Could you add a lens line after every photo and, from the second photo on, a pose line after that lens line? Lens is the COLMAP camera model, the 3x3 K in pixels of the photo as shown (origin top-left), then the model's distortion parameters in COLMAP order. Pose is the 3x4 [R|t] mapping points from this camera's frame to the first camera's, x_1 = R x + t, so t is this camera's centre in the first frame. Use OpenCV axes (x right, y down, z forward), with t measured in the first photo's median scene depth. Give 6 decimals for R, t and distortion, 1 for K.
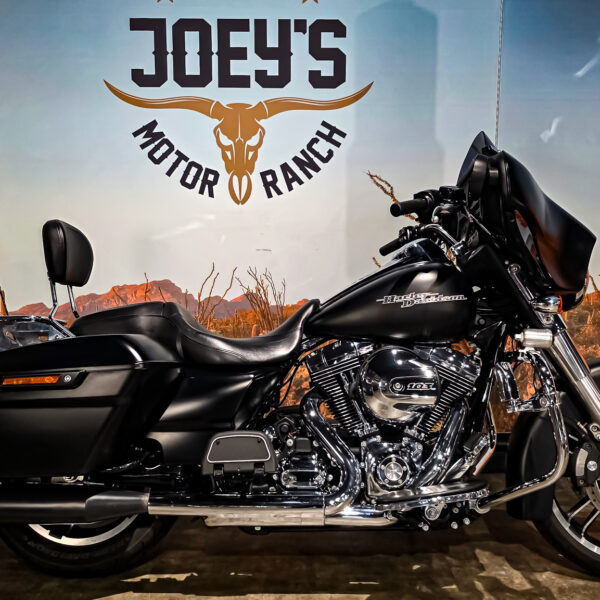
lens RADIAL K [[708.6, 0, 297.4], [0, 708.6, 295.6], [0, 0, 1]] dist [0.056567, 0.000000]
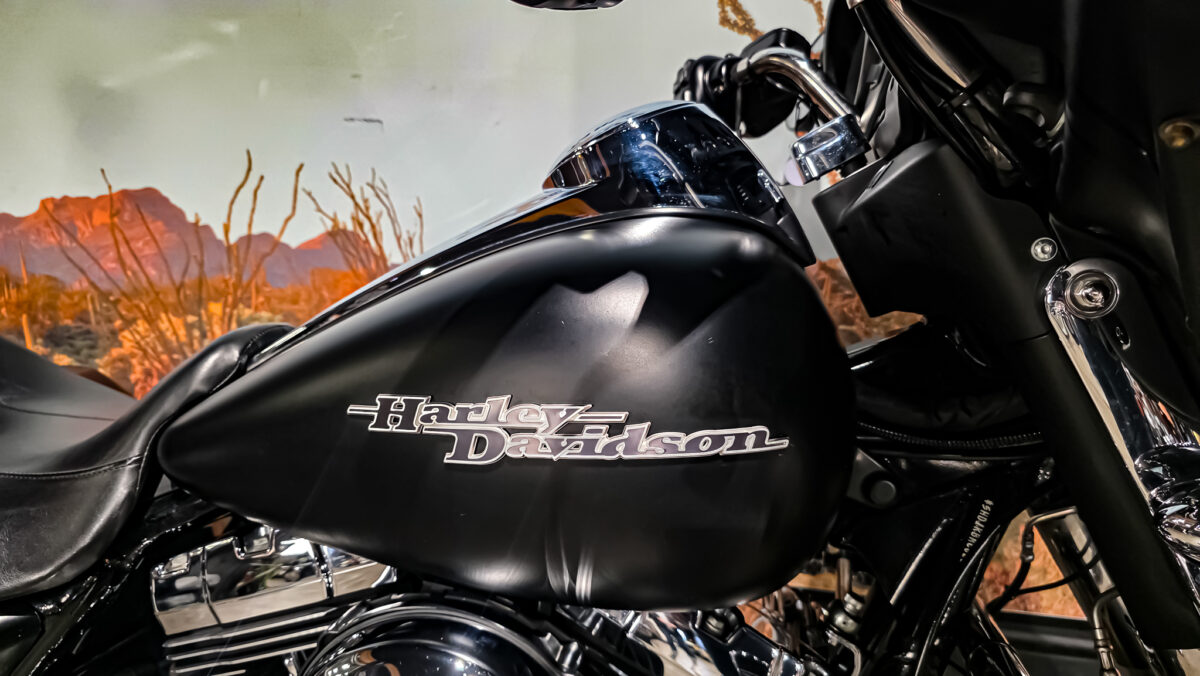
lens RADIAL K [[809.5, 0, 600.2], [0, 809.5, 342.3], [0, 0, 1]] dist [0.062076, -0.055908]
pose [[0.985216, 0.066779, -0.157765, 0.162800], [-0.031134, 0.975358, 0.218422, -0.049015], [0.168464, -0.210281, 0.963017, 0.580085]]
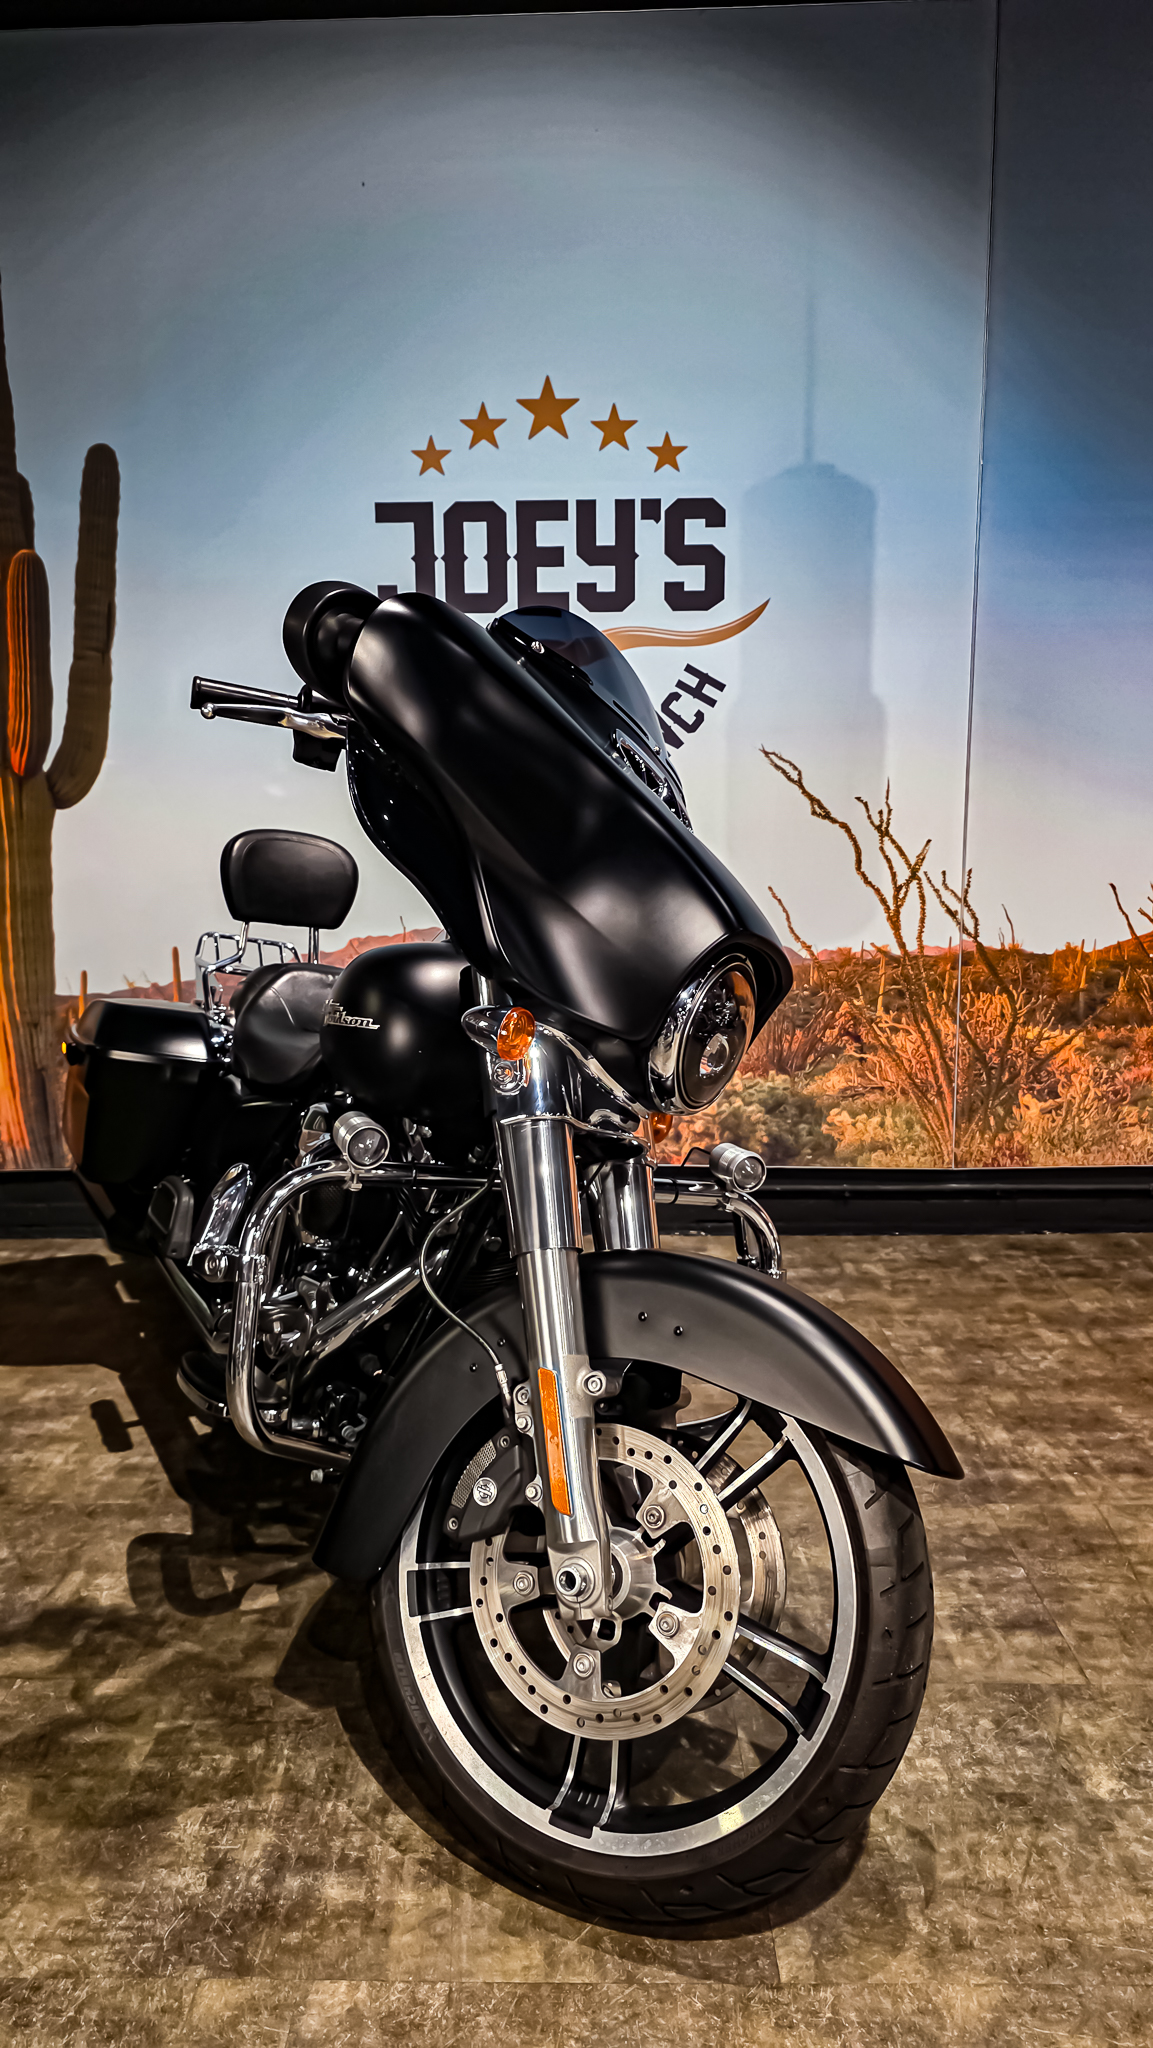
lens RADIAL K [[1381.6, 0, 538.8], [0, 1381.6, 1039.5], [0, 0, 1]] dist [0.062076, -0.055908]
pose [[0.999620, -0.008429, -0.026261, -0.064306], [0.009553, 0.999031, 0.042971, 0.026196], [0.025874, -0.043206, 0.998731, -0.219631]]
